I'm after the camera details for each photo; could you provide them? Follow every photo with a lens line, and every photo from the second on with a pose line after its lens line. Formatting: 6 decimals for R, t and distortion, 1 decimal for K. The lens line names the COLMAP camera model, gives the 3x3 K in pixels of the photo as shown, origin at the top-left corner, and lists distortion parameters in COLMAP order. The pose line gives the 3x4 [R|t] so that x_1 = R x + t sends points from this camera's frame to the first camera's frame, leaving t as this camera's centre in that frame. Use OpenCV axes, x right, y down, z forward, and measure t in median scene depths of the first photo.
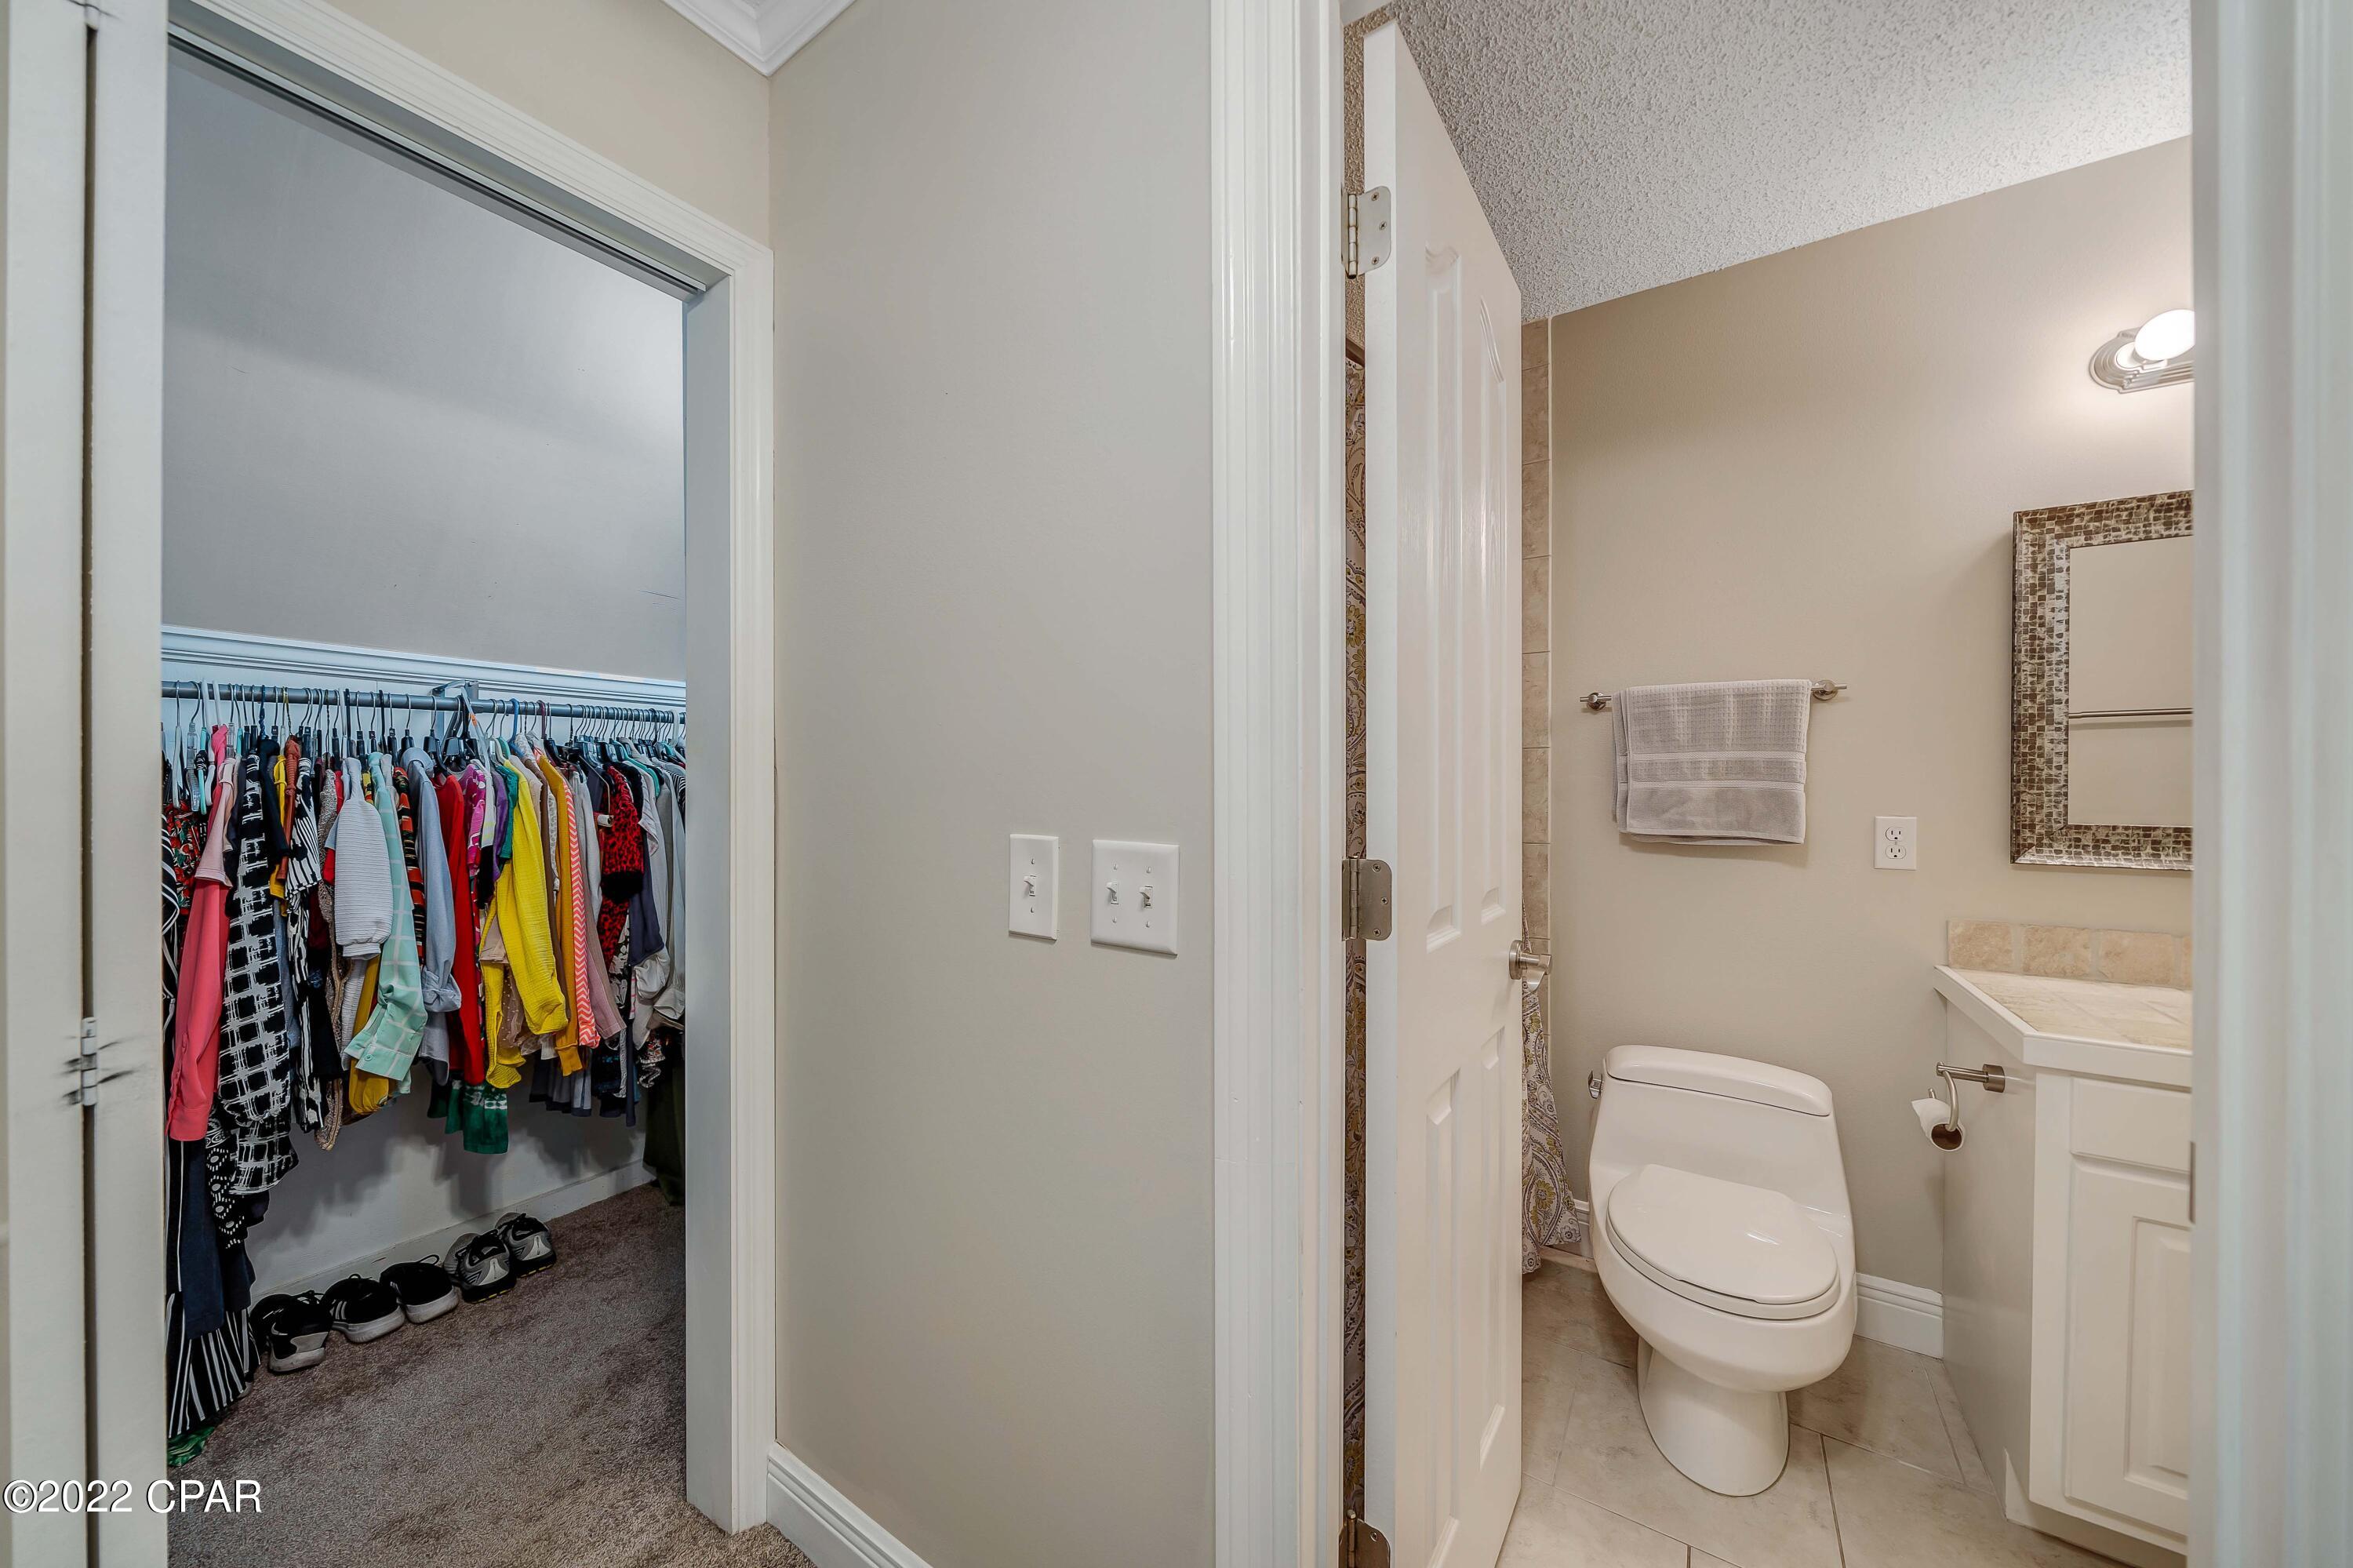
lens RADIAL K [[822.7, 0, 1172.7], [0, 822.7, 792.2], [0, 0, 1]] dist [-0.001162, -0.000079]
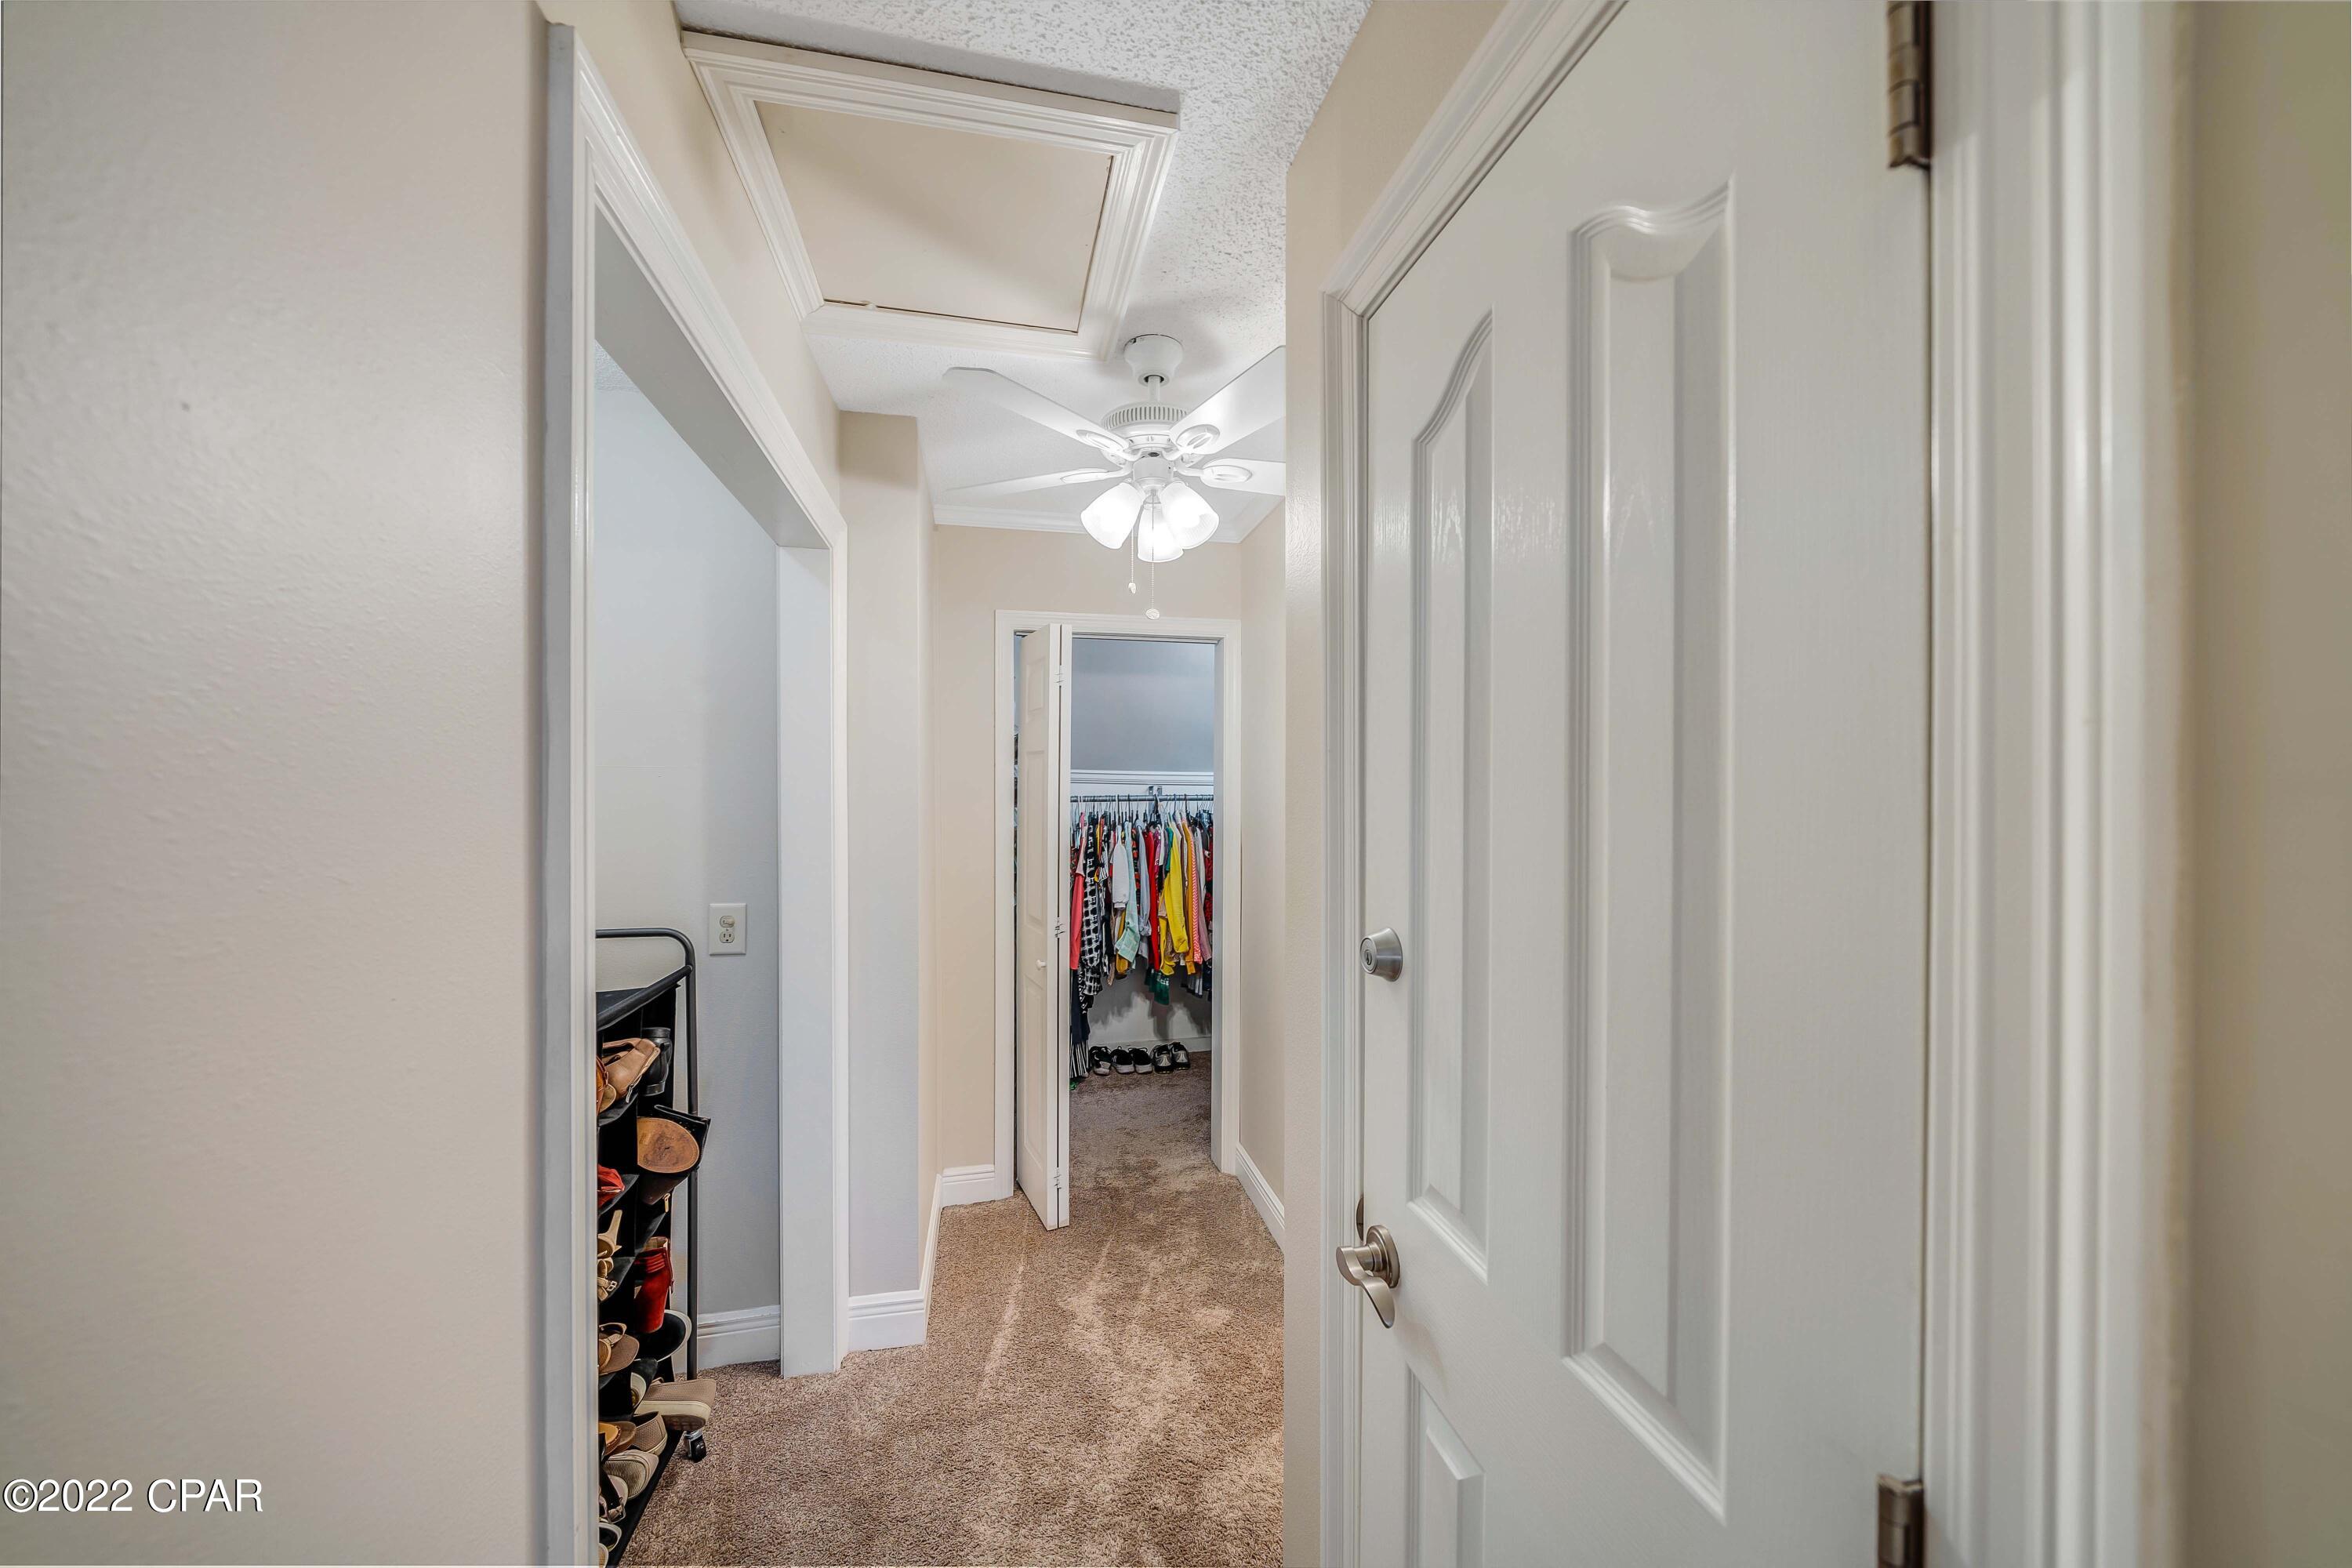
lens RADIAL K [[825.5, 0, 1174.5], [0, 825.5, 803.5], [0, 0, 1]] dist [-0.001694, 0.000041]
pose [[0.727310, 0.021512, -0.685972, 0.754301], [-0.011081, 0.999746, 0.019603, -0.150653], [0.686219, -0.006656, 0.727364, -0.627353]]
